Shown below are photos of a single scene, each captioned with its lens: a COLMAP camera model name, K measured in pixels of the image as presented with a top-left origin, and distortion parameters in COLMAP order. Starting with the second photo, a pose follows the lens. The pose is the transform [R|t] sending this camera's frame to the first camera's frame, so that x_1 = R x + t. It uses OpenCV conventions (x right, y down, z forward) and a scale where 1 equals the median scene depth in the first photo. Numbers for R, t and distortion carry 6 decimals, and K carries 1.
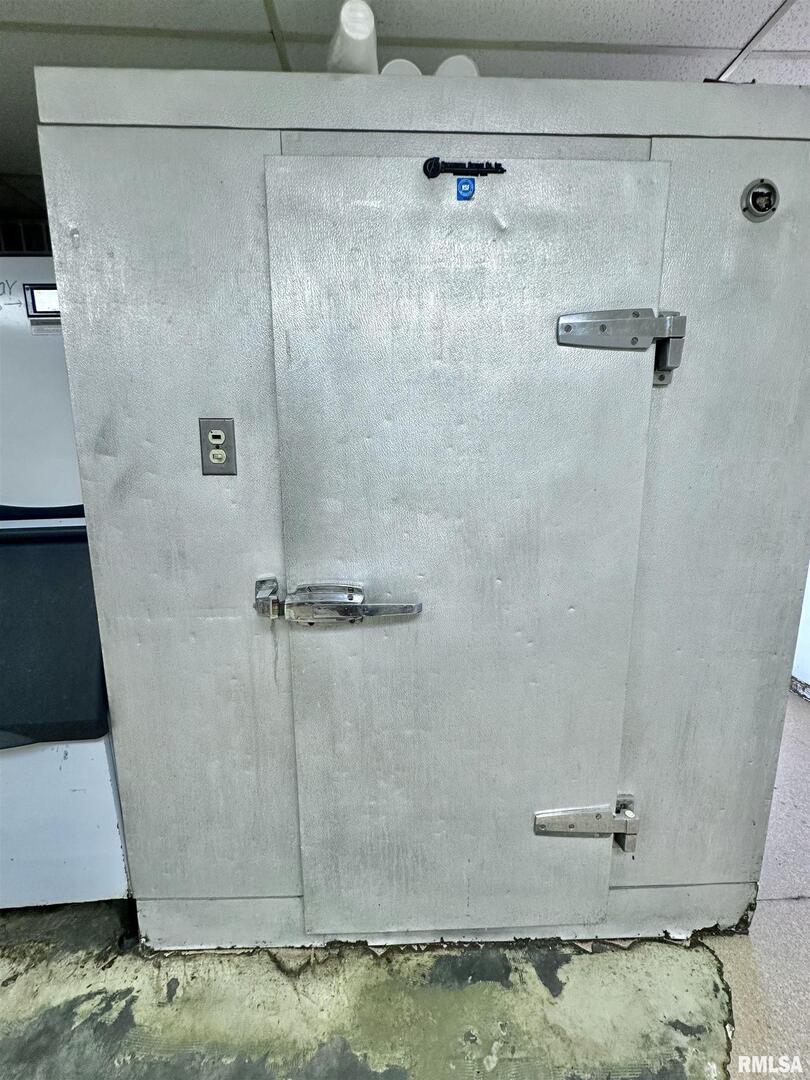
lens RADIAL K [[434.5, 0, 403.5], [0, 434.5, 538.3], [0, 0, 1]] dist [-0.003857, 0.001119]
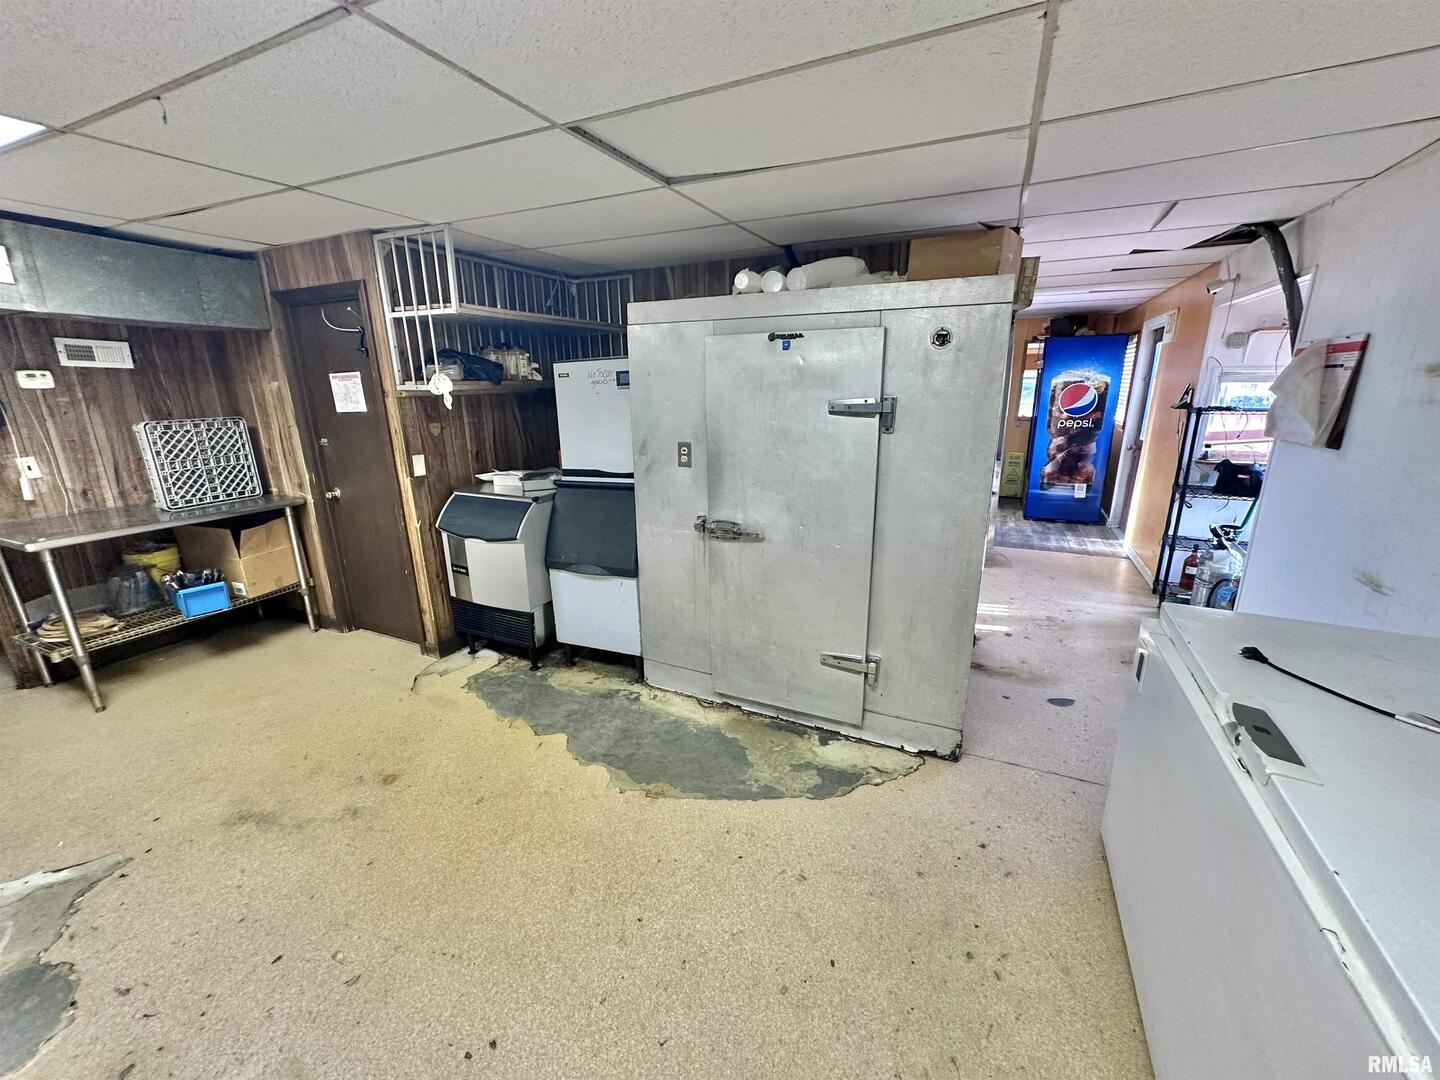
lens RADIAL K [[579.4, 0, 723.6], [0, 579.4, 543.4], [0, 0, 1]] dist [-0.003857, 0.001119]
pose [[0.892129, 0.116899, -0.436395, 1.023769], [-0.070692, 0.990166, 0.120724, -0.120227], [0.446216, -0.076852, 0.891620, -1.488553]]
